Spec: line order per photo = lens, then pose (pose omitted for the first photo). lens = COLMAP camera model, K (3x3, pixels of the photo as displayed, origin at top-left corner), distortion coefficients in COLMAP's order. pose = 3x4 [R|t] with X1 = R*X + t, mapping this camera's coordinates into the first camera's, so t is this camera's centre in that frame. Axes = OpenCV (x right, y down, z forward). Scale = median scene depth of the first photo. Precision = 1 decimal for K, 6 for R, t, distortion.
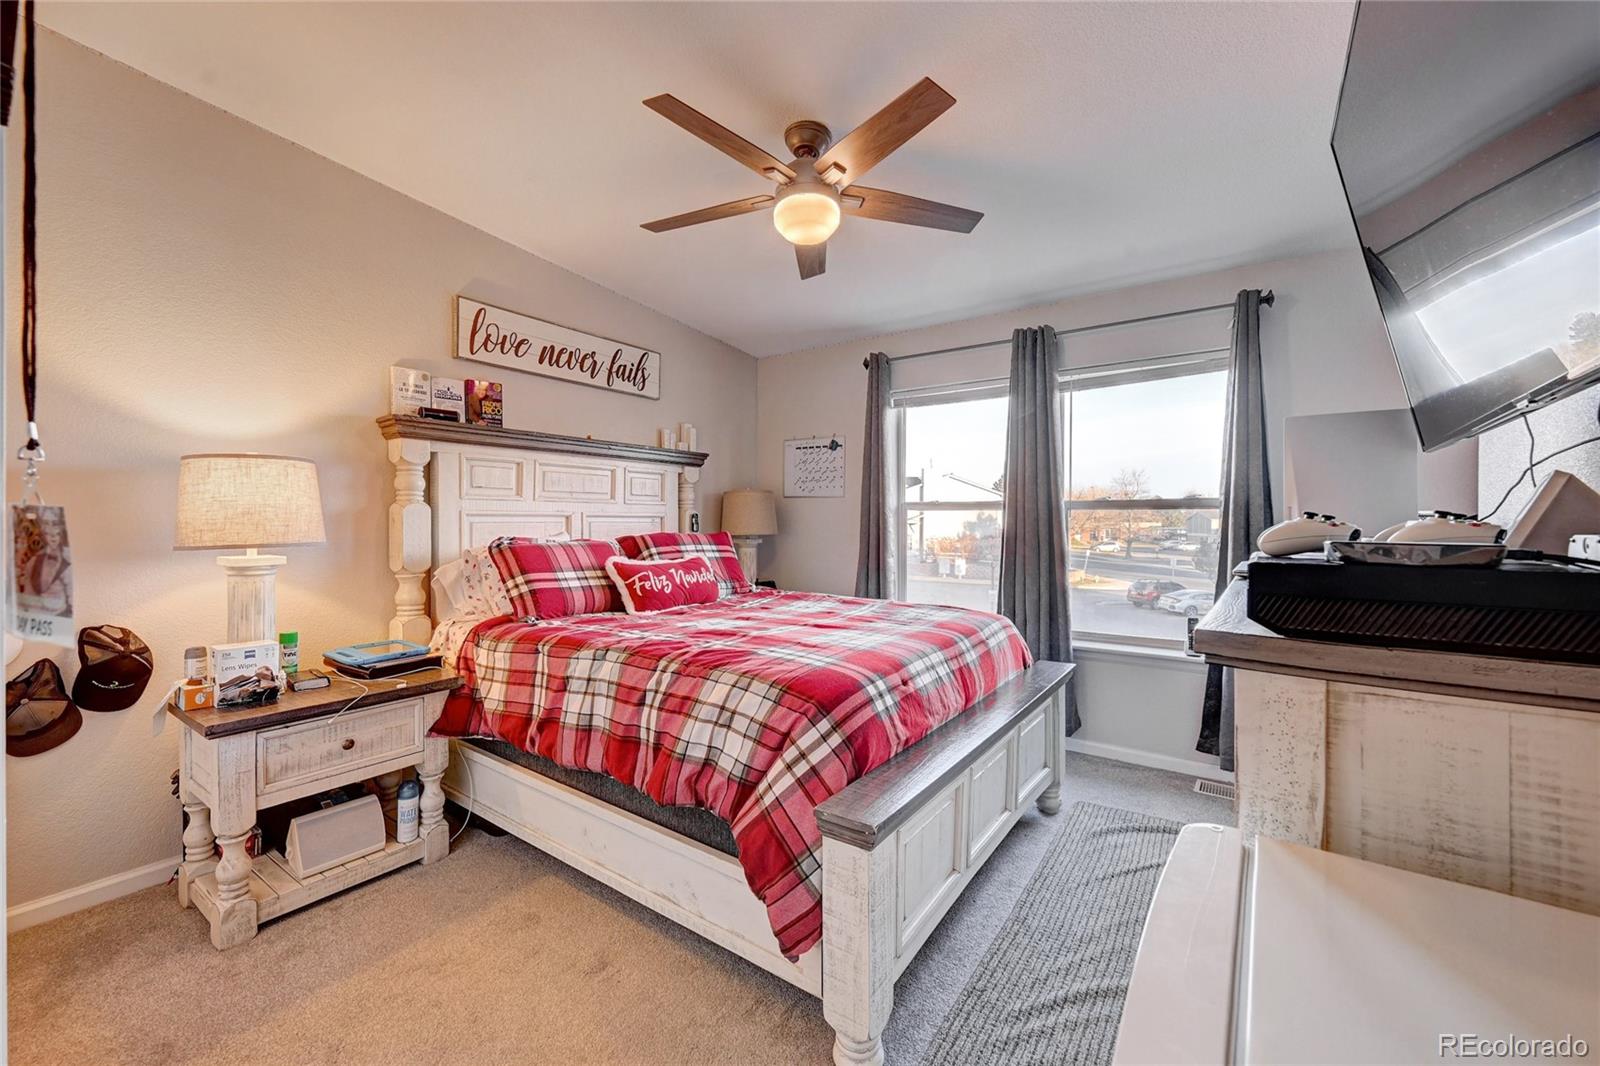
lens RADIAL K [[644.5, 0, 795.6], [0, 644.5, 525.6], [0, 0, 1]] dist [0.003849, 0.000630]
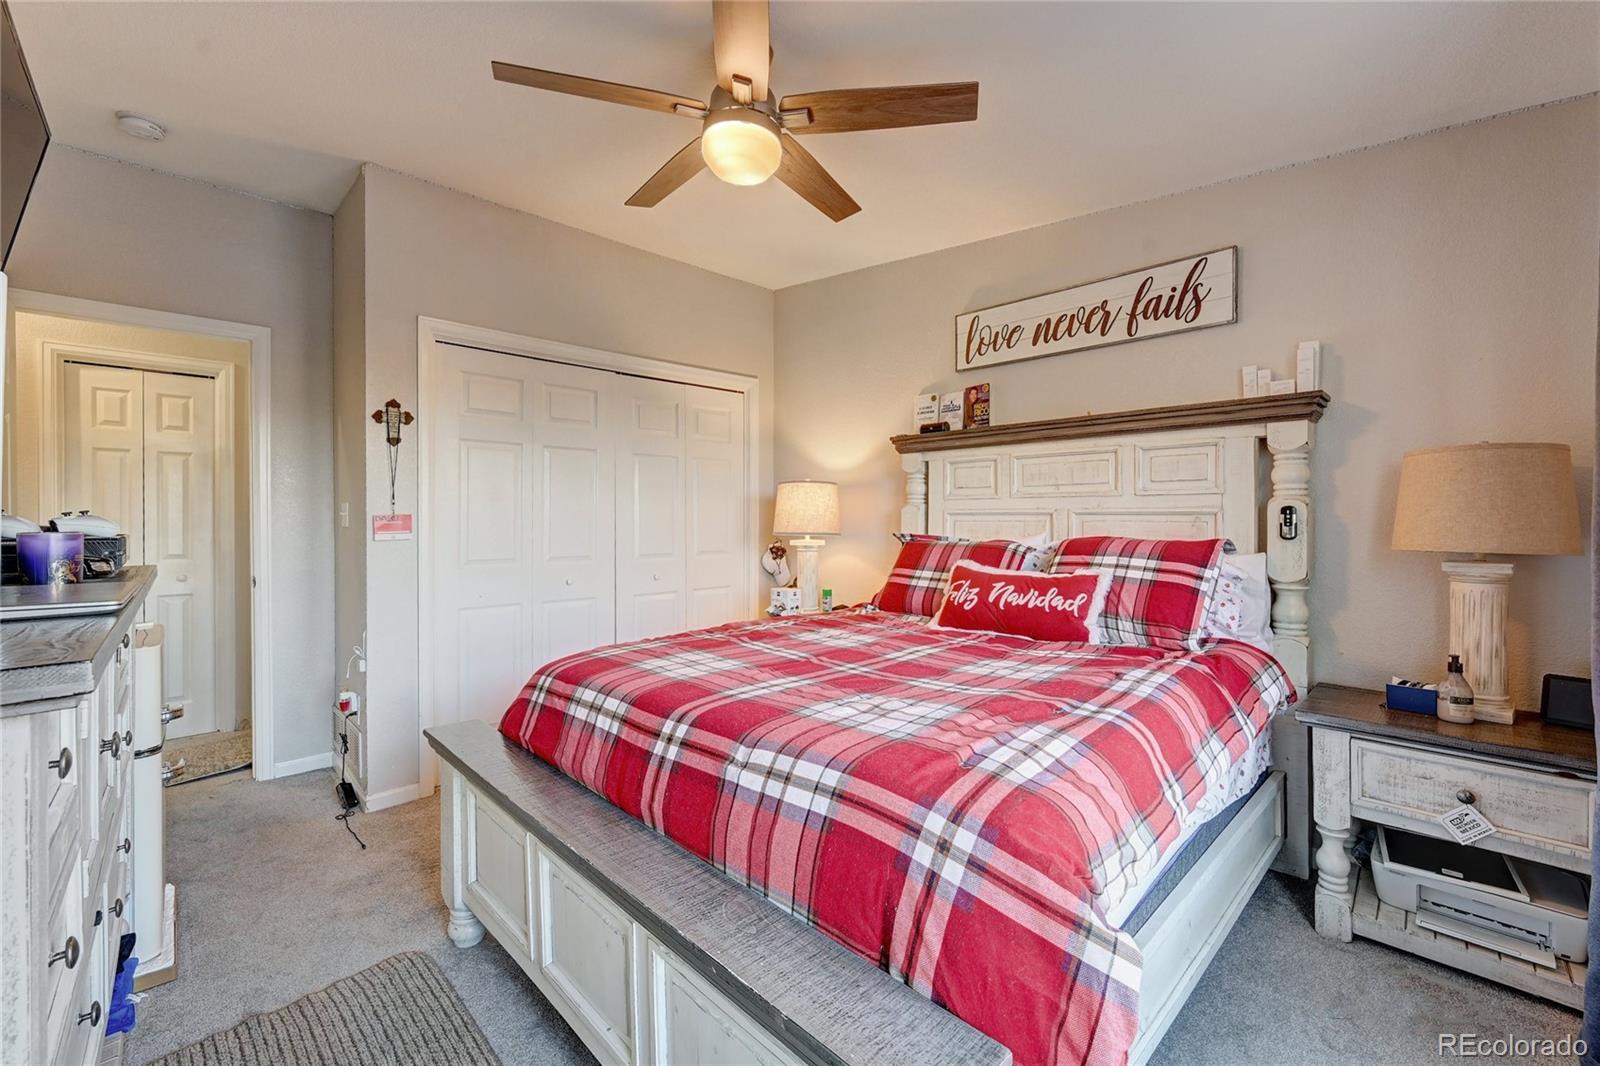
lens RADIAL K [[644.5, 0, 798.4], [0, 644.5, 526.7], [0, 0, 1]] dist [0.003849, 0.000630]
pose [[-0.162685, 0.013030, -0.986592, 0.548313], [-0.006132, 0.999880, 0.014217, -0.007721], [0.986659, 0.008362, -0.162585, 0.816353]]
